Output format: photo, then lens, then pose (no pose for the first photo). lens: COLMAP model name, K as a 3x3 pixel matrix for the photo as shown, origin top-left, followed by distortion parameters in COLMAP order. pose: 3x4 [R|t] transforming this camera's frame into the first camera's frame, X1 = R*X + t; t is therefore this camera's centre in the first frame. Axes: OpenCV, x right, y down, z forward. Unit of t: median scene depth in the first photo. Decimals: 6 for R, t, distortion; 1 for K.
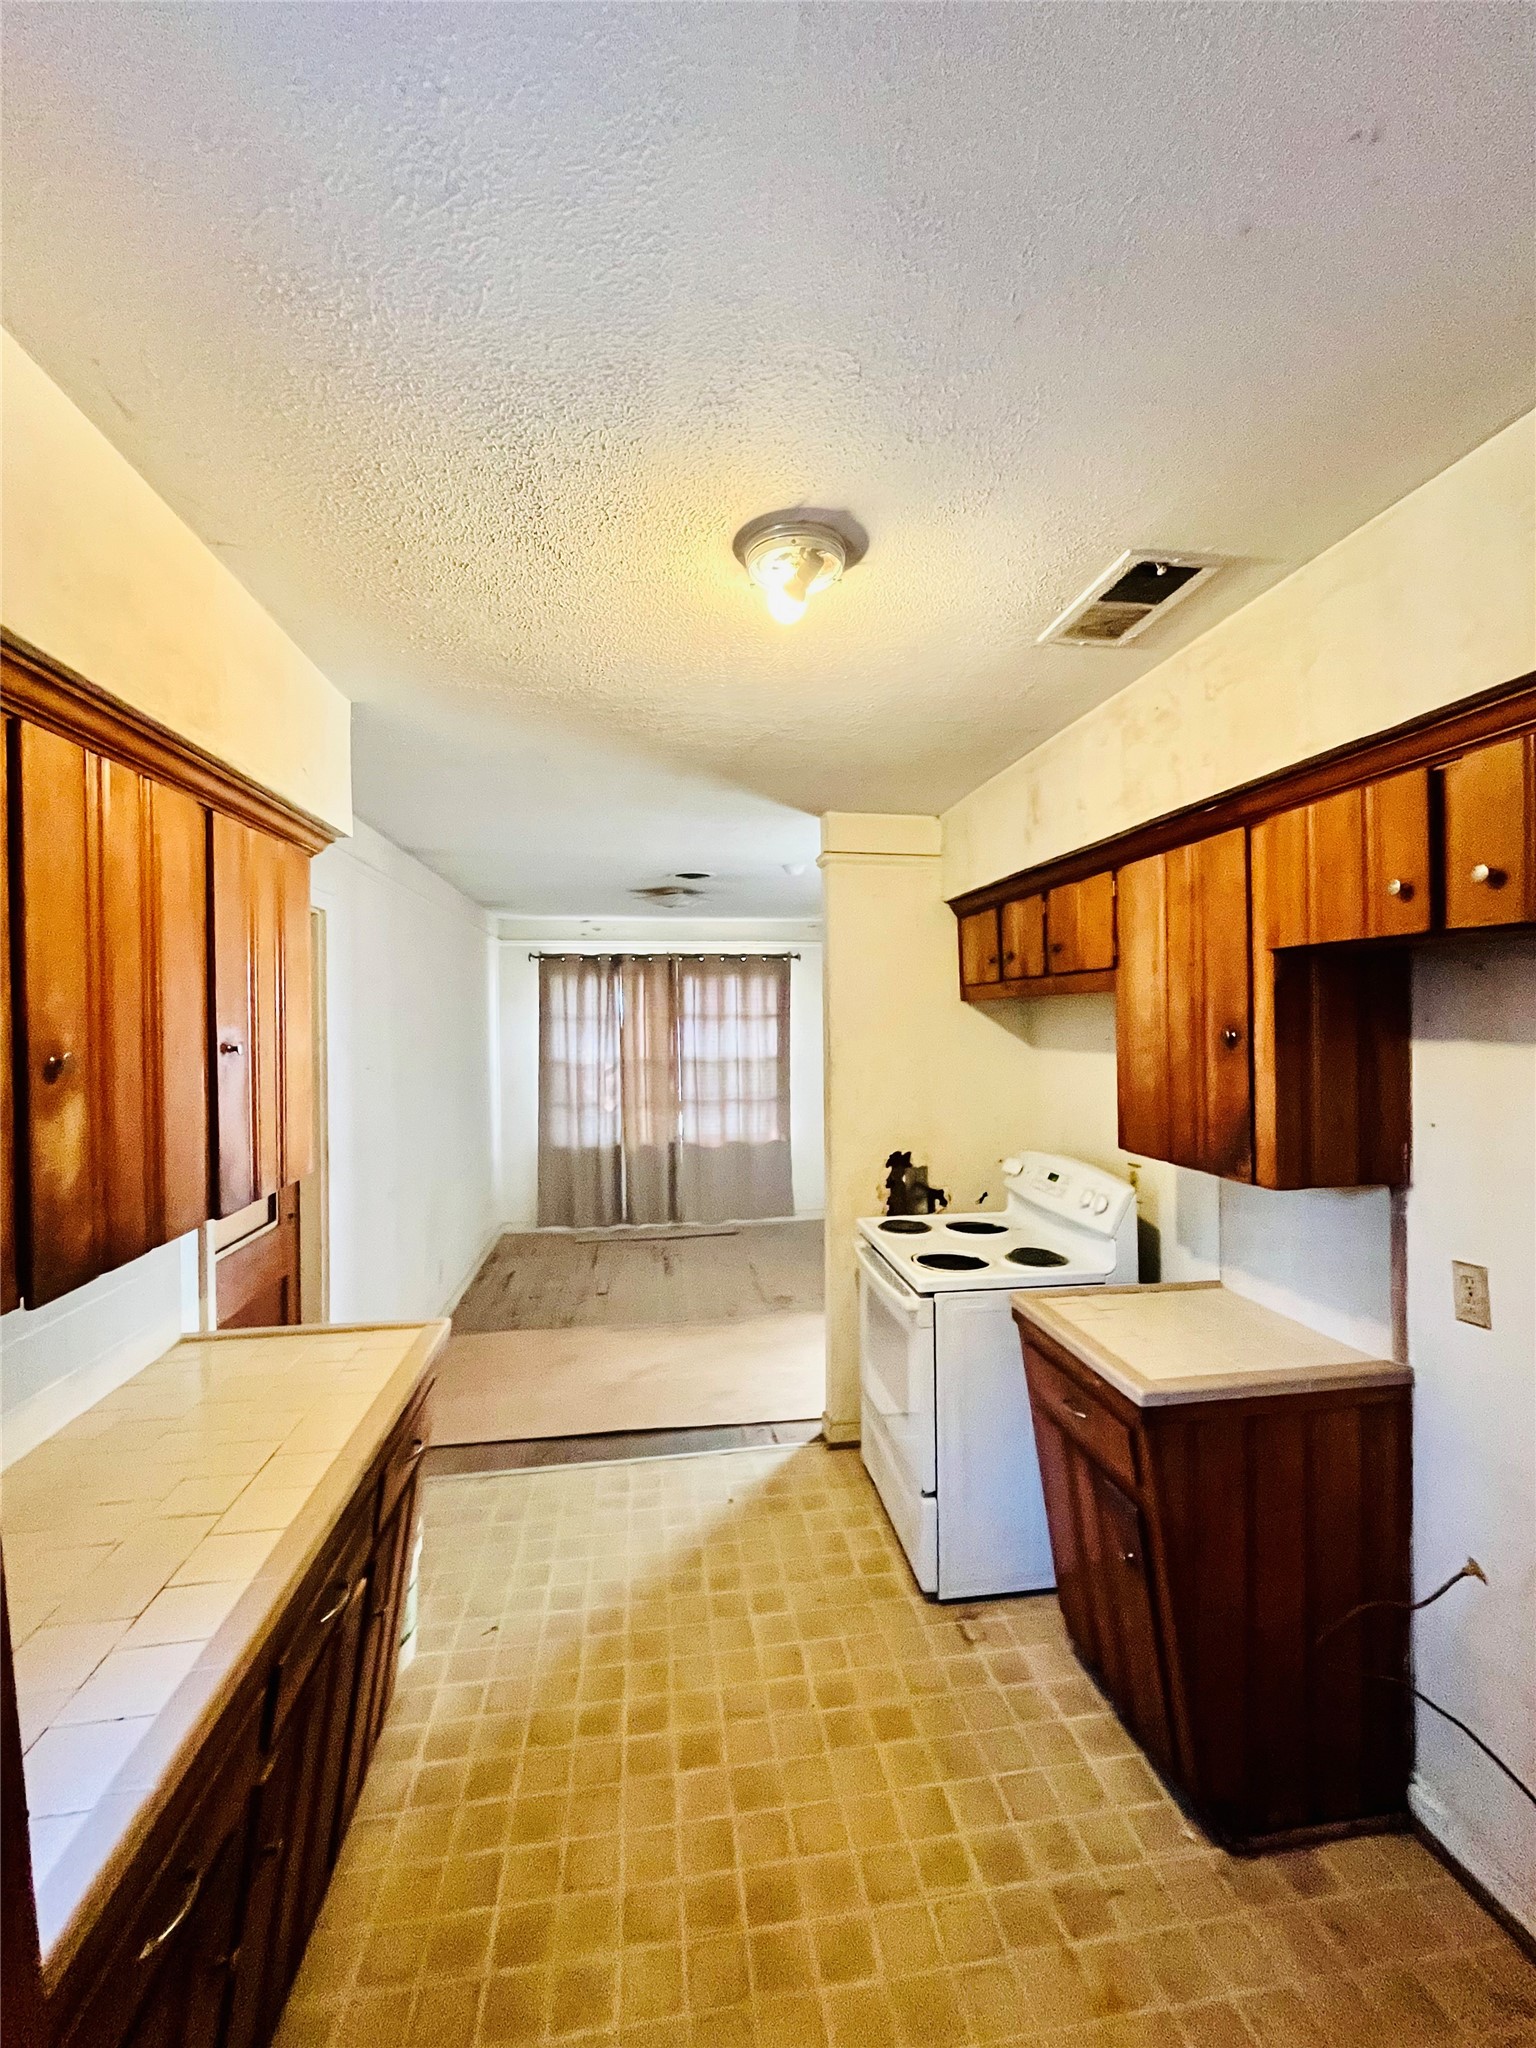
lens RADIAL K [[843.0, 0, 766.7], [0, 843.0, 1017.5], [0, 0, 1]] dist [0.002810, -0.001669]
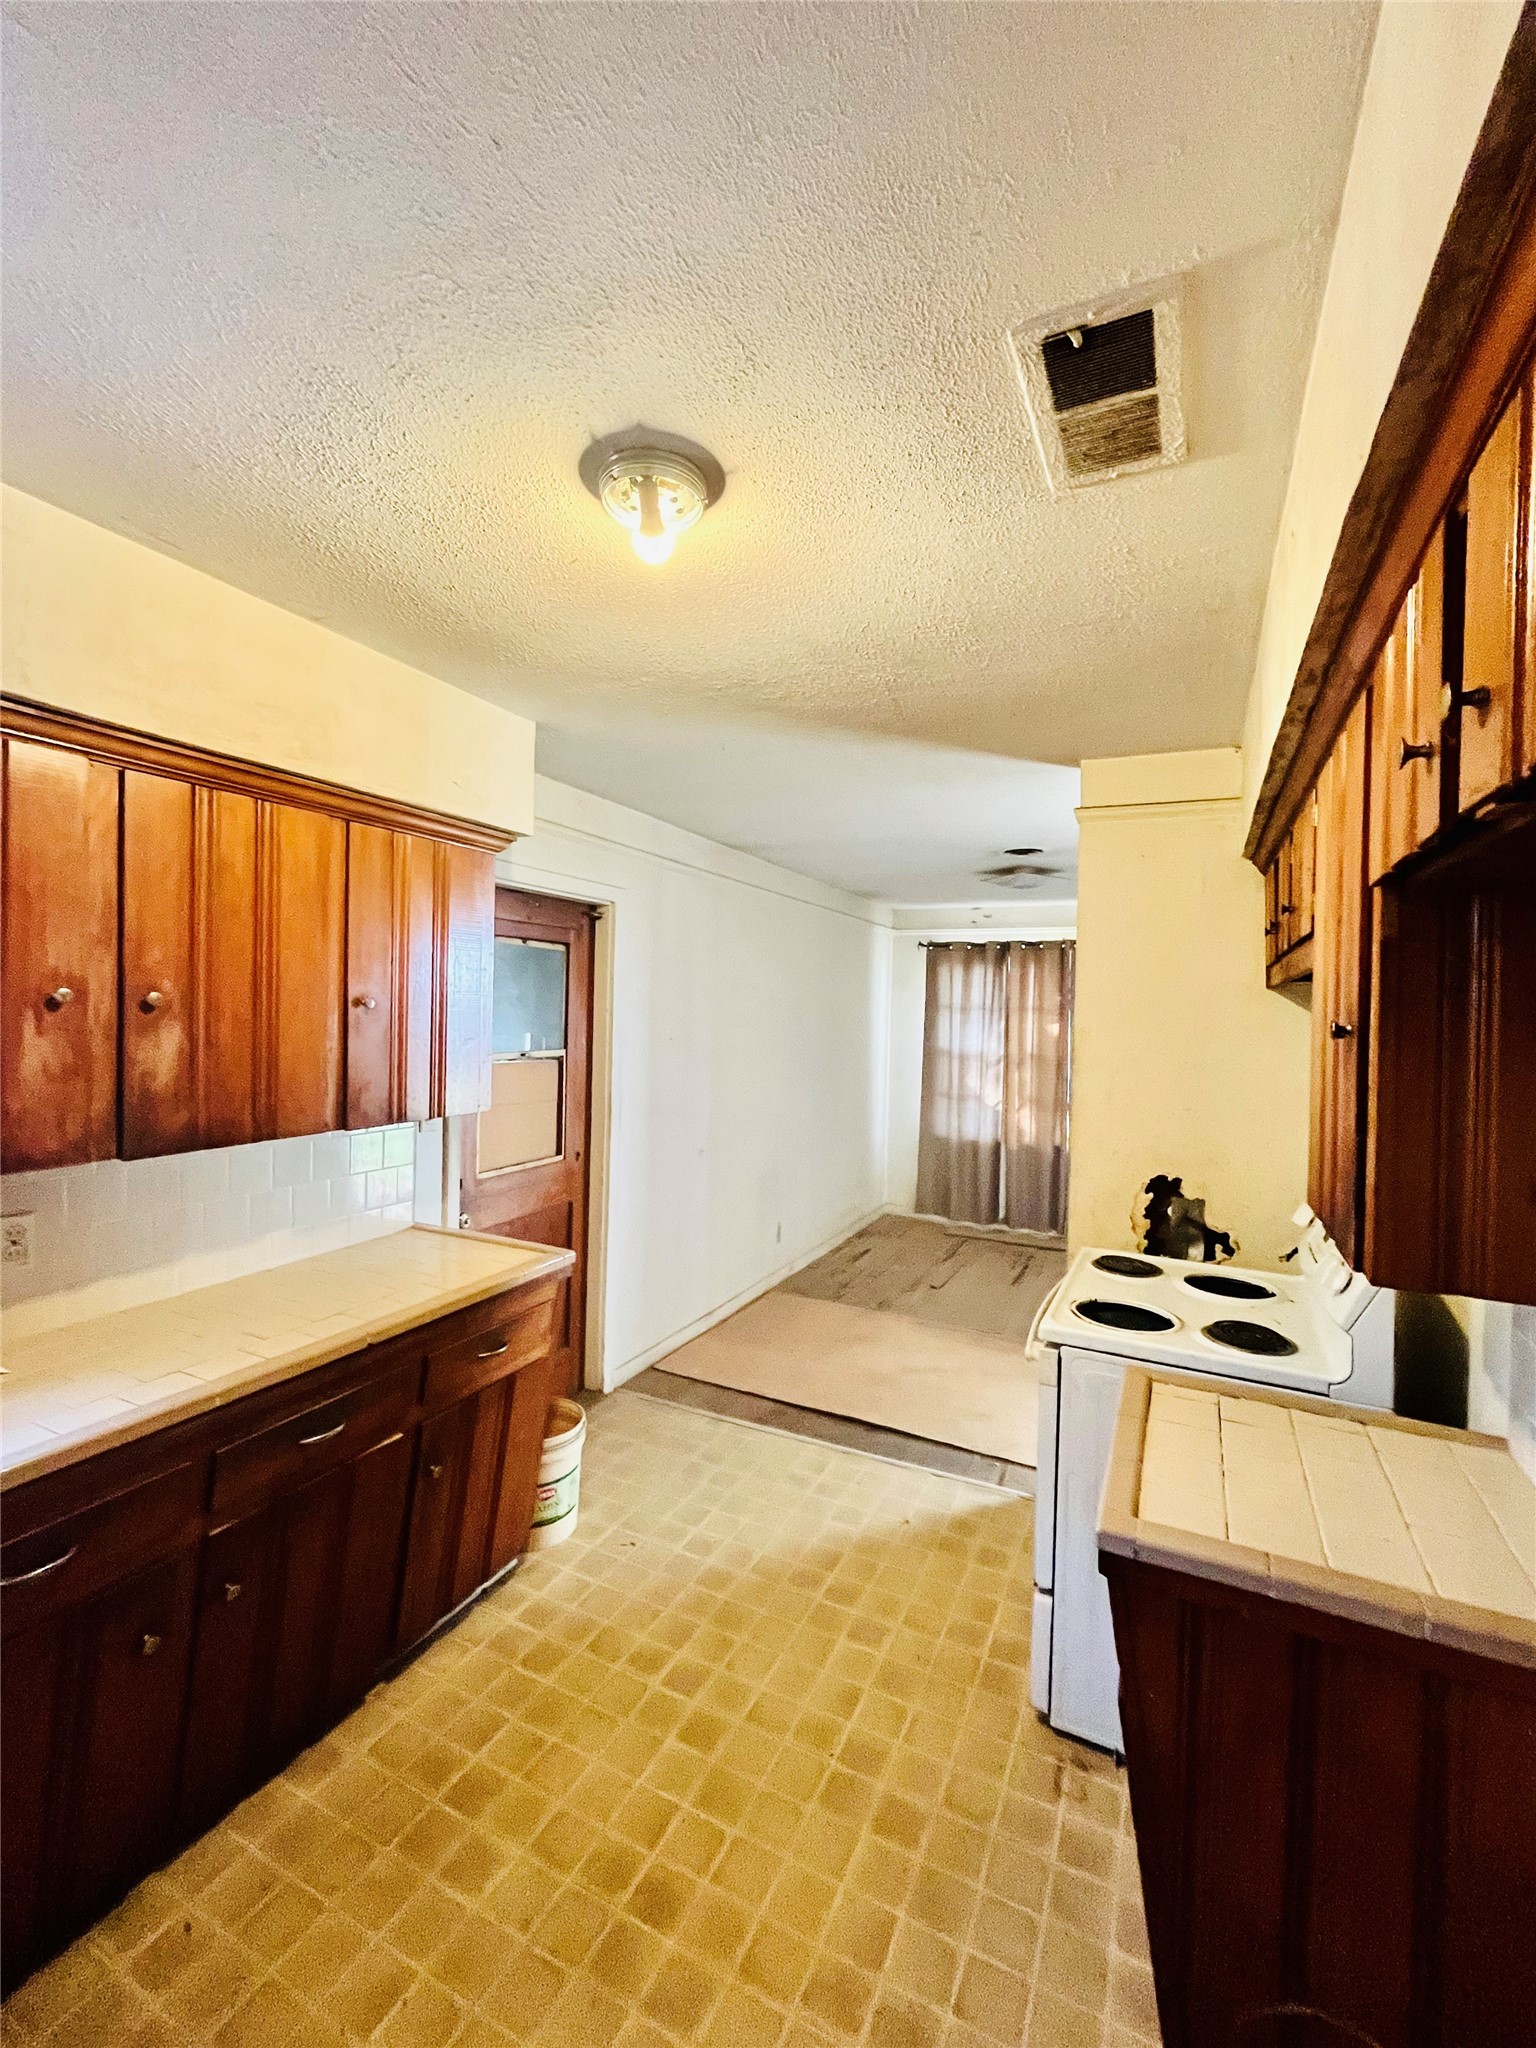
lens RADIAL K [[843.0, 0, 769.4], [0, 843.0, 1018.5], [0, 0, 1]] dist [0.002810, -0.001669]
pose [[0.824341, 0.035698, -0.564966, 0.330008], [-0.031588, 0.999355, 0.017056, 0.009398], [0.565211, 0.003786, 0.824938, 0.145115]]
